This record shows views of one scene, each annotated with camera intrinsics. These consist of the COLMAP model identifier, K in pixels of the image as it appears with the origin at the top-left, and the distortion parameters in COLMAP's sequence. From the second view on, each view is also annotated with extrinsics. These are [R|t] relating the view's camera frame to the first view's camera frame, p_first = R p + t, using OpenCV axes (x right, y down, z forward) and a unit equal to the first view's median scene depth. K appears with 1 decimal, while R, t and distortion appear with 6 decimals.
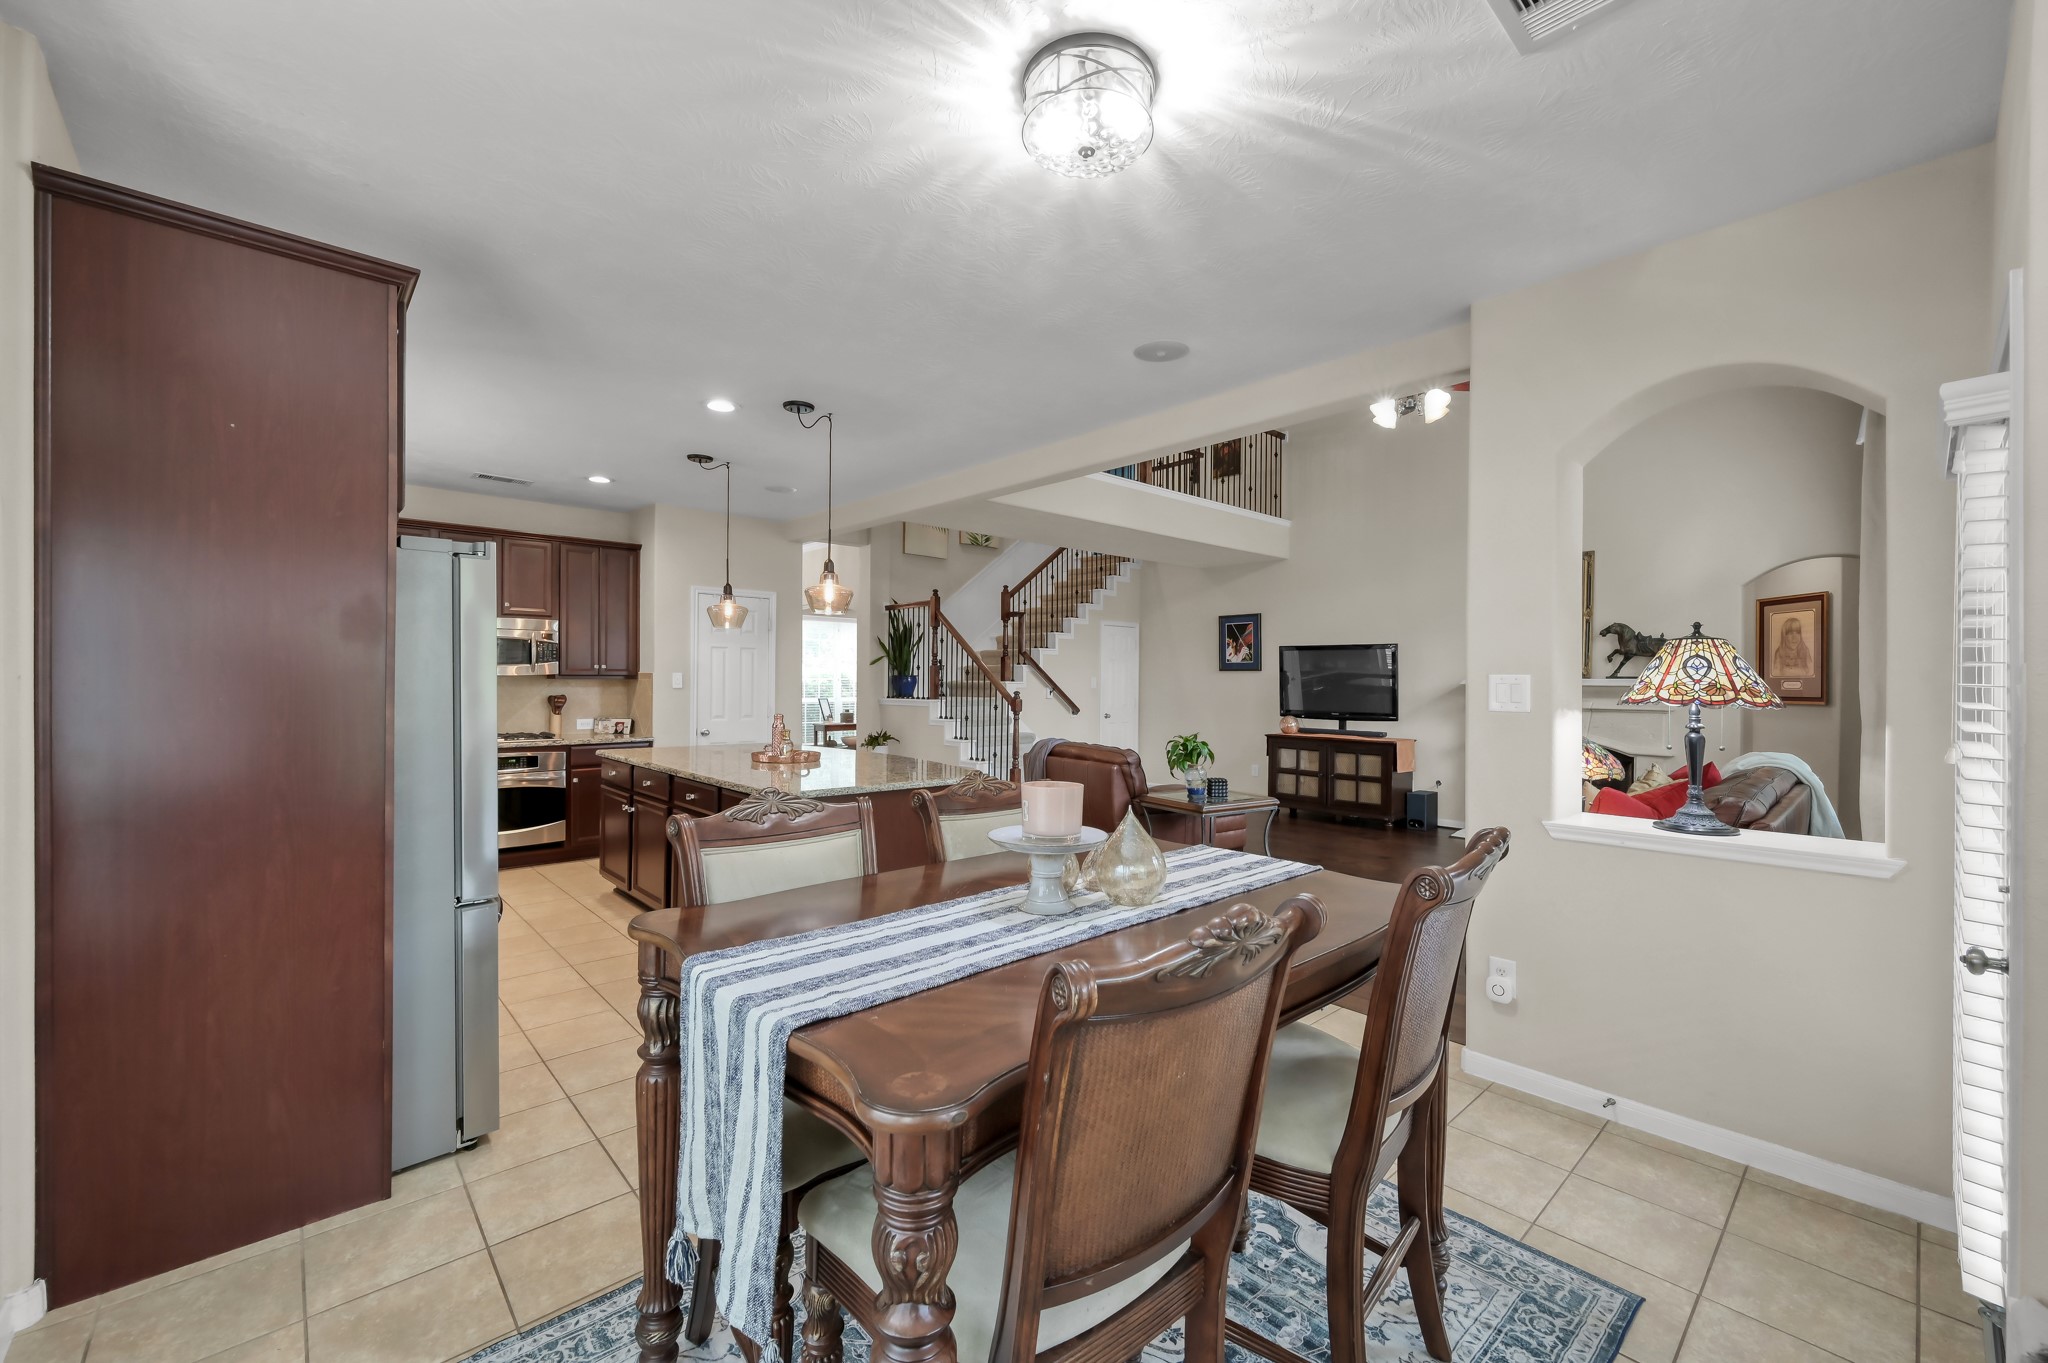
lens RADIAL K [[811.5, 0, 1020.9], [0, 811.5, 678.7], [0, 0, 1]] dist [-0.000245, 0.000036]
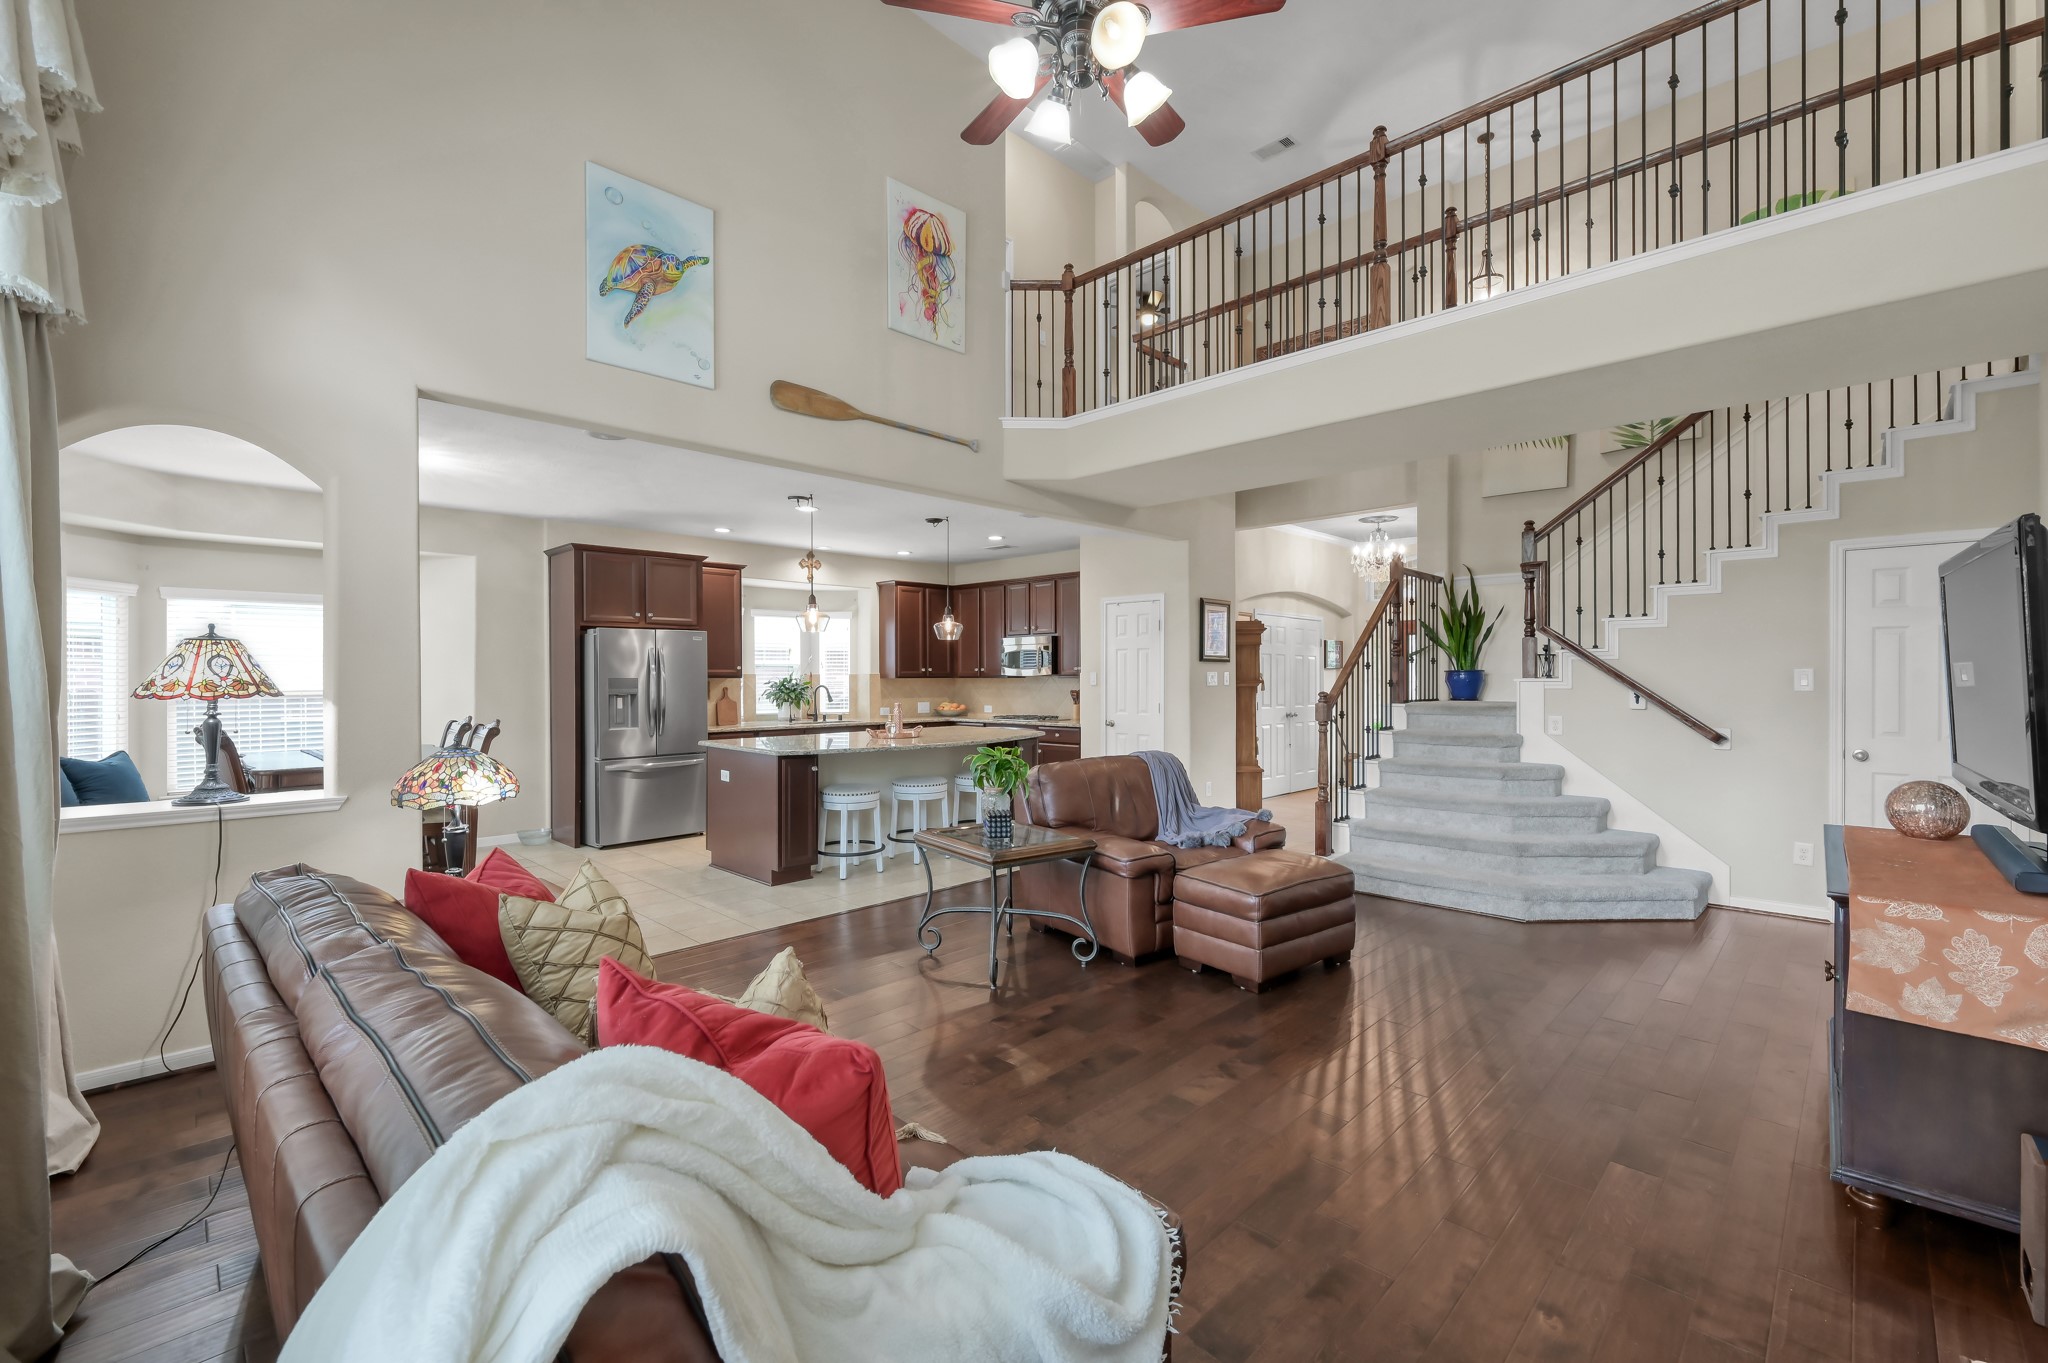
lens RADIAL K [[843.5, 0, 1033.3], [0, 843.5, 675.6], [0, 0, 1]] dist [-0.009607, 0.000777]
pose [[0.064672, -0.008055, -0.997874, 0.739221], [0.004268, 0.999961, -0.007796, 0.006305], [0.997897, -0.003755, 0.064703, 0.733928]]
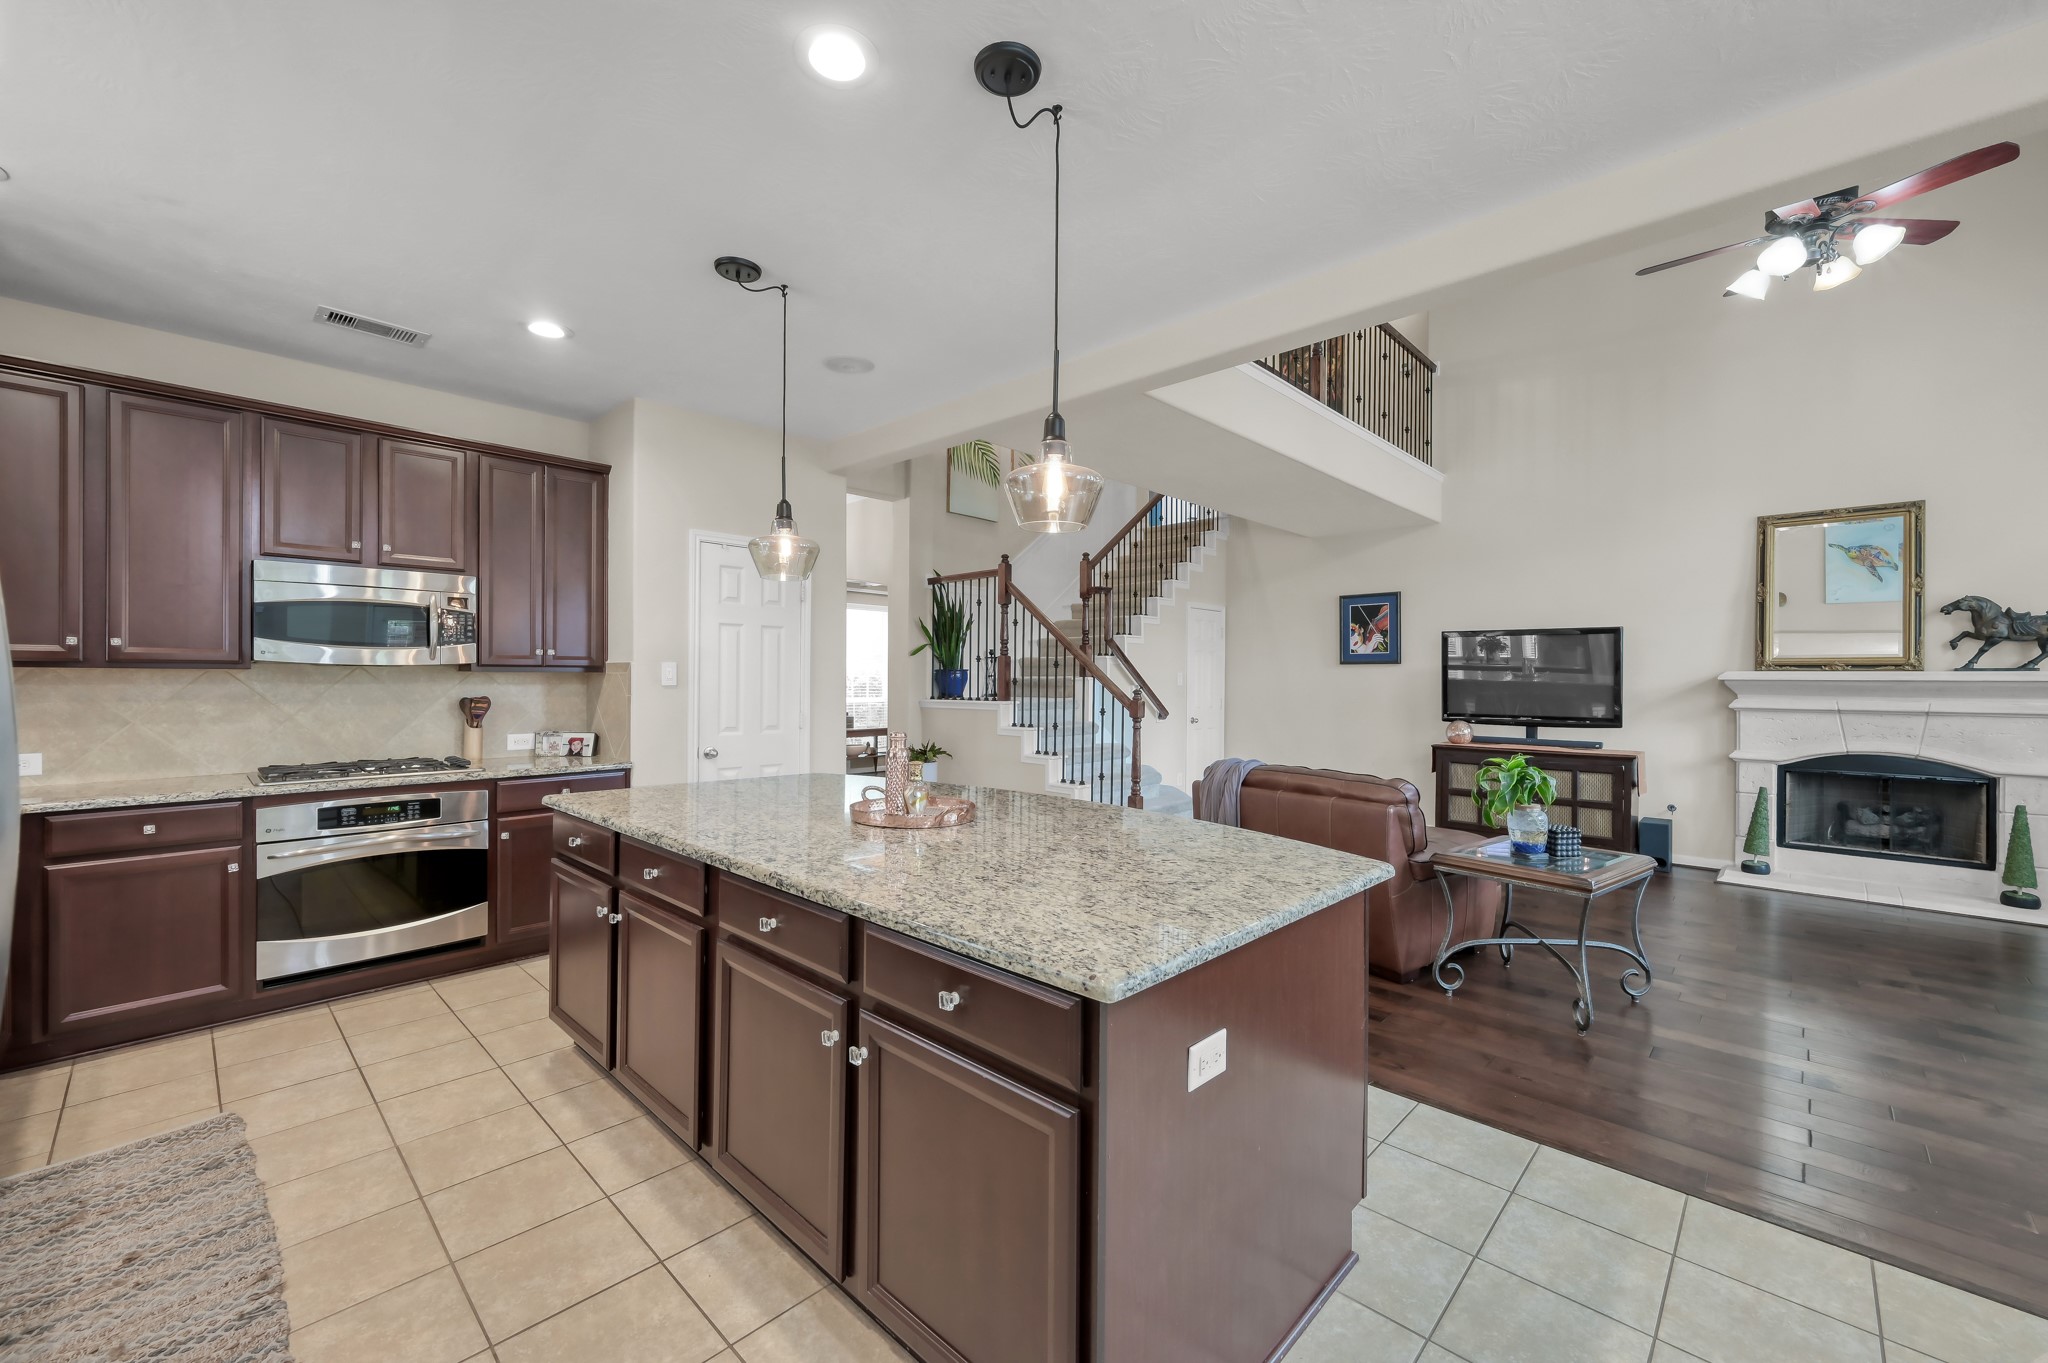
lens RADIAL K [[811.5, 0, 1025.1], [0, 811.5, 677.9], [0, 0, 1]] dist [-0.000245, 0.000036]
pose [[0.997813, -0.000855, 0.066088, -0.159864], [0.000830, 1.000000, 0.000399, 0.004658], [-0.066088, -0.000343, 0.997814, 0.293608]]
